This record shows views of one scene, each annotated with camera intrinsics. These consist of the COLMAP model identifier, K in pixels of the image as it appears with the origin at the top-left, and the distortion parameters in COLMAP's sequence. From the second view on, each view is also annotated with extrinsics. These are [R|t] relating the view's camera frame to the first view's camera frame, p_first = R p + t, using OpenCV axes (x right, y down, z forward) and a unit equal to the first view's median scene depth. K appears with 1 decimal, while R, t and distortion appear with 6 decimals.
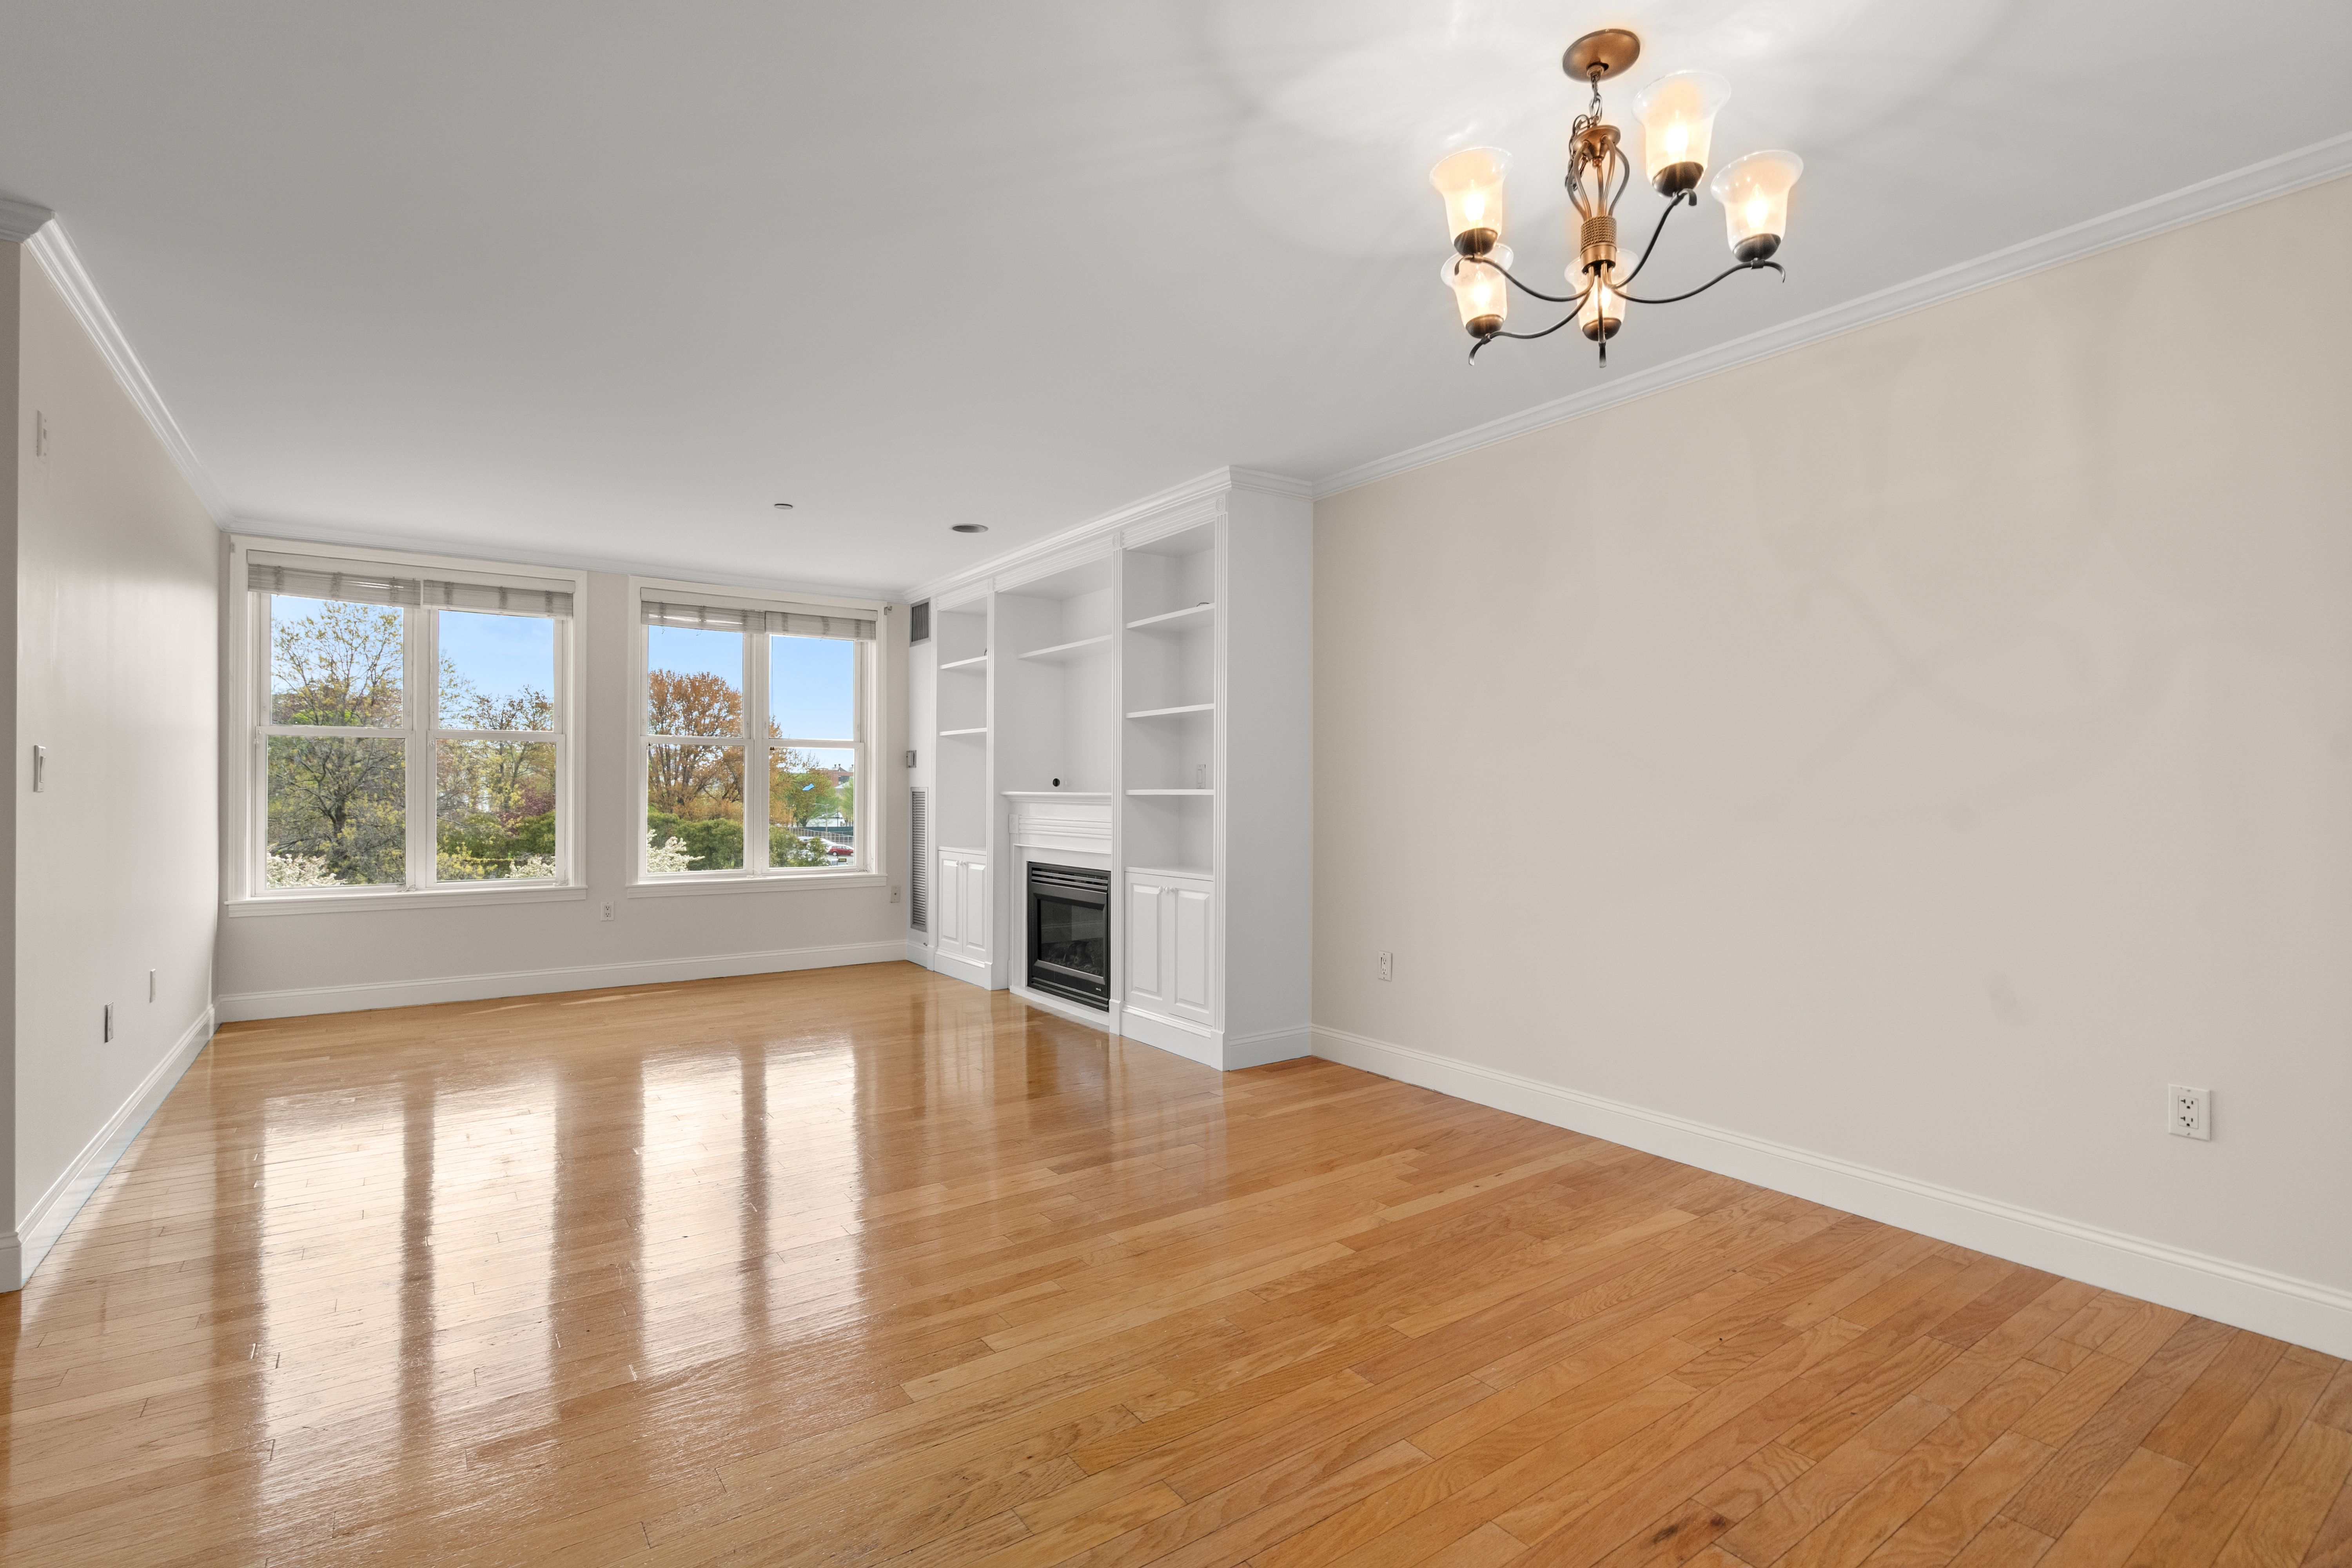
lens RADIAL K [[1090.3, 0, 1162.9], [0, 1090.3, 787.1], [0, 0, 1]] dist [-0.003984, -0.000117]
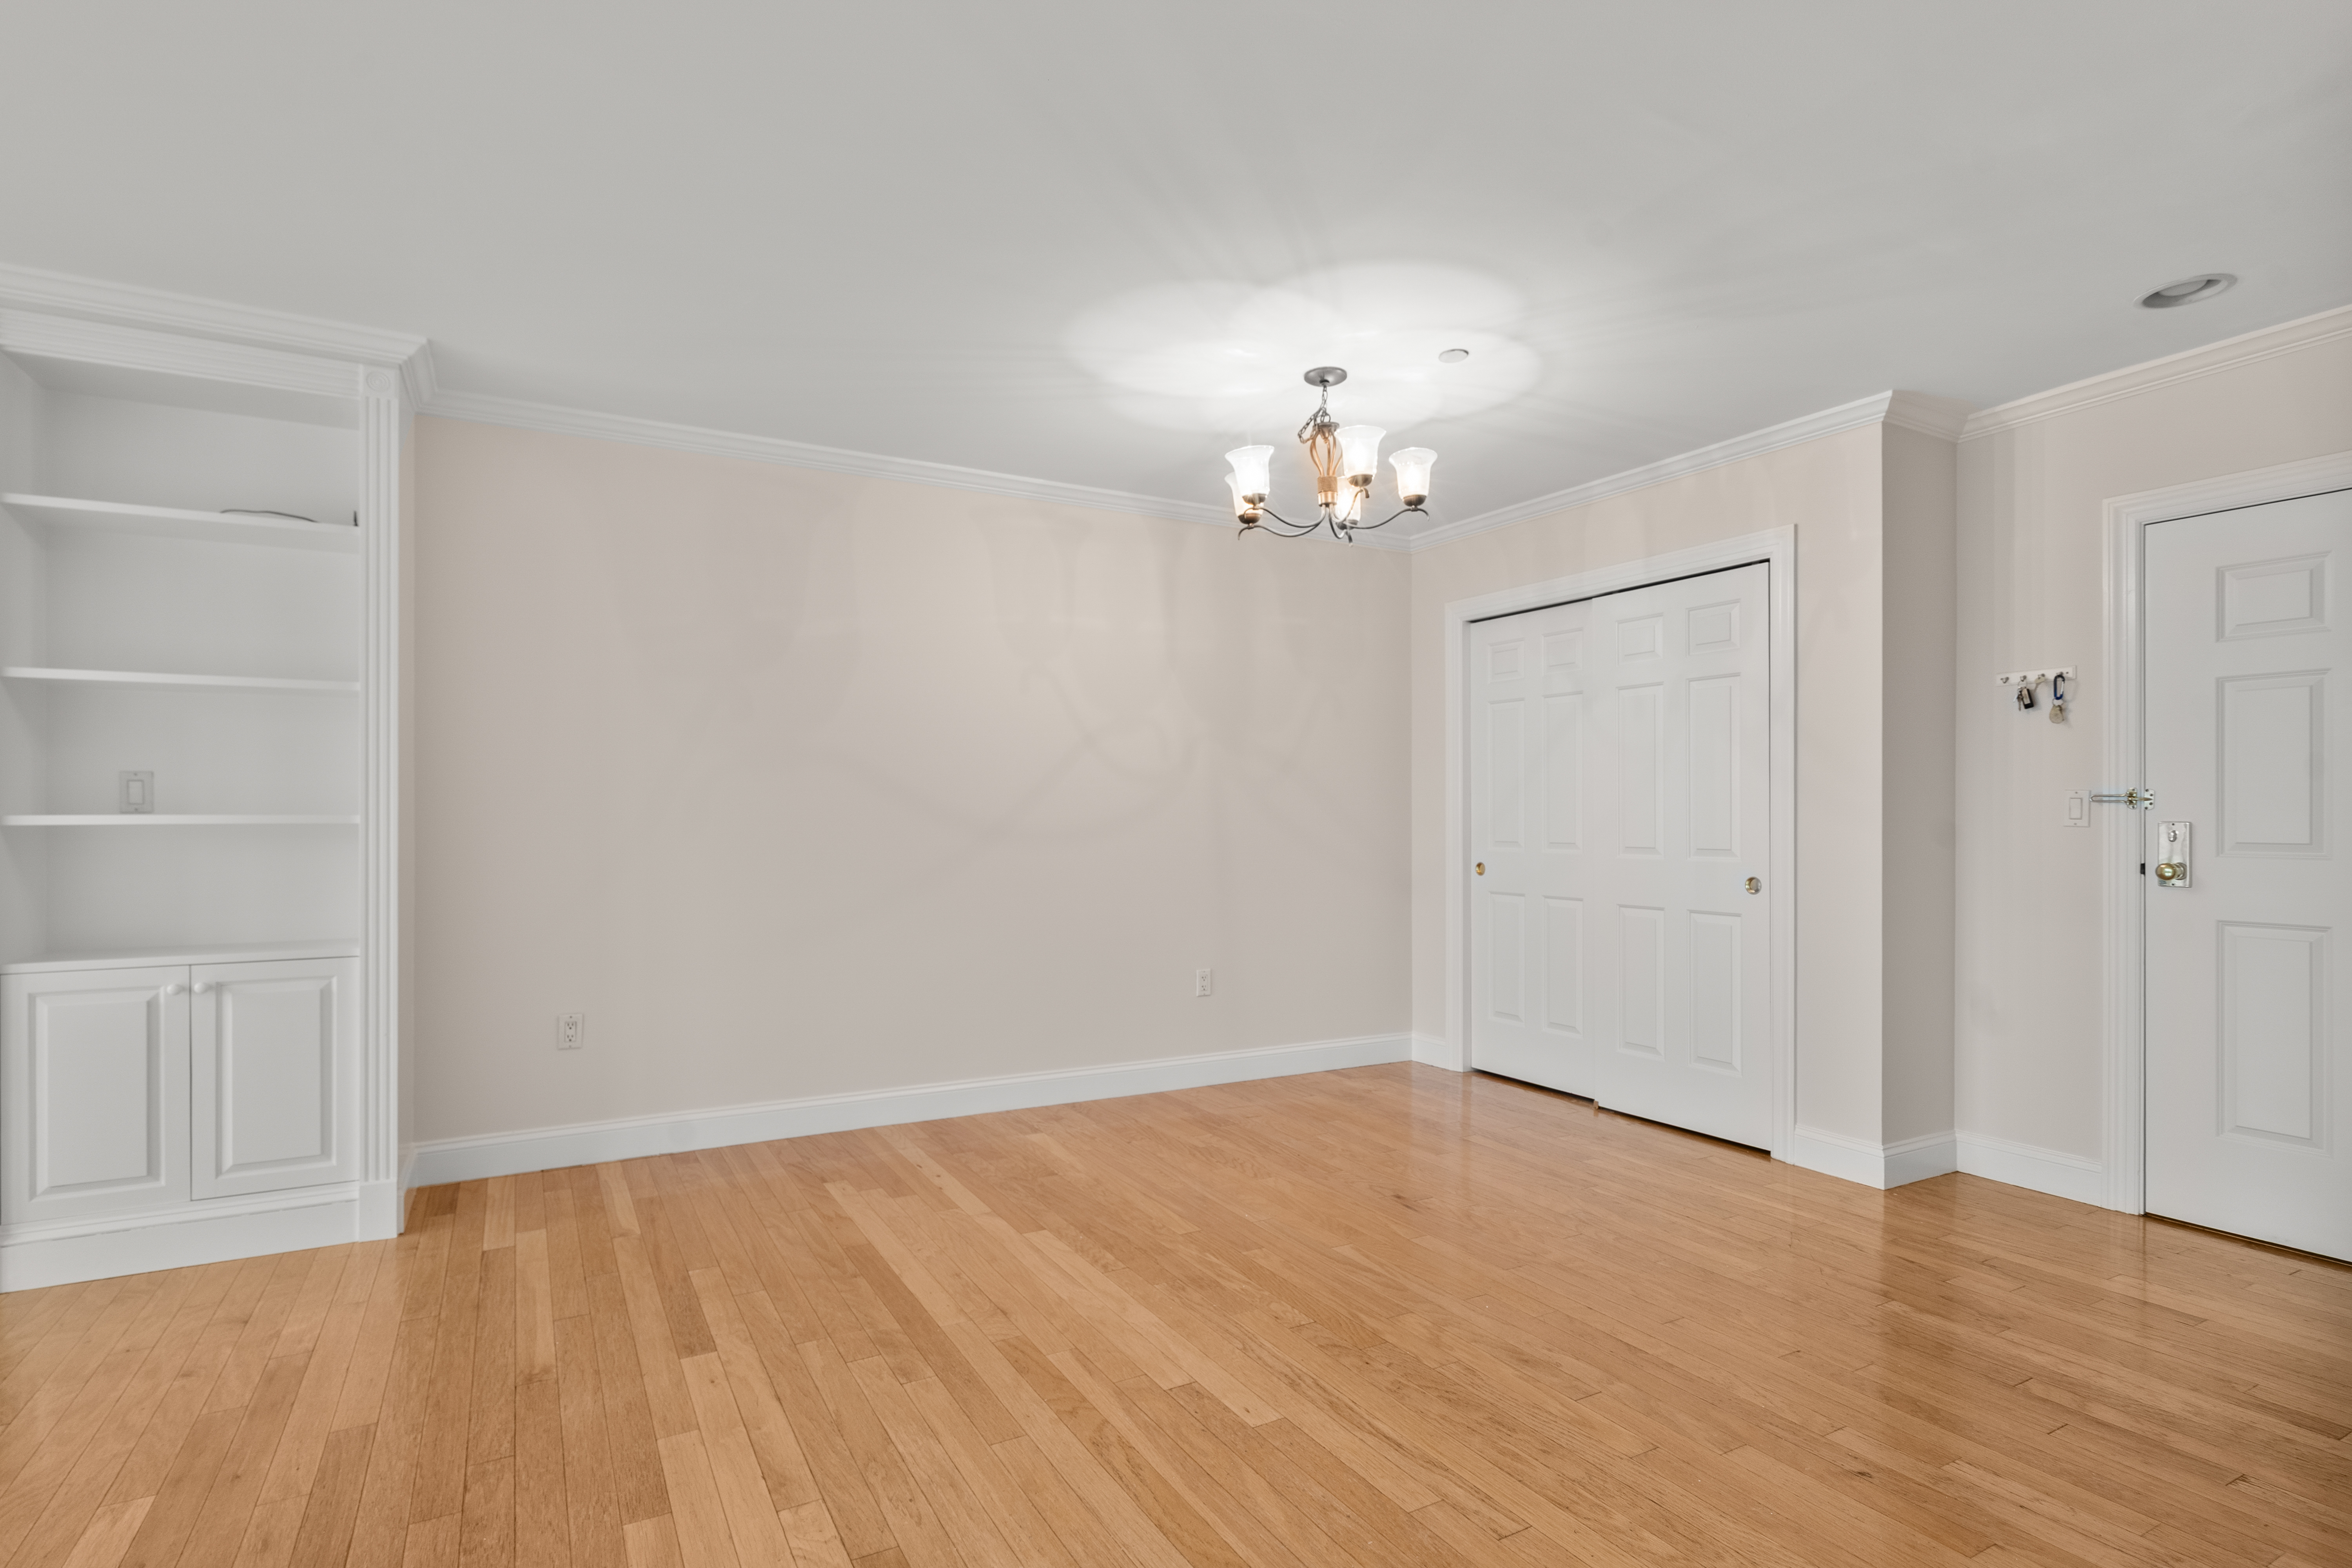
lens RADIAL K [[1172.9, 0, 1170.7], [0, 1172.9, 811.4], [0, 0, 1]] dist [-0.000535, -0.000060]
pose [[0.098767, 0.003260, 0.995105, -1.083905], [-0.003308, 0.999990, -0.002947, 0.001385], [-0.995105, -0.003001, 0.098777, 0.813705]]
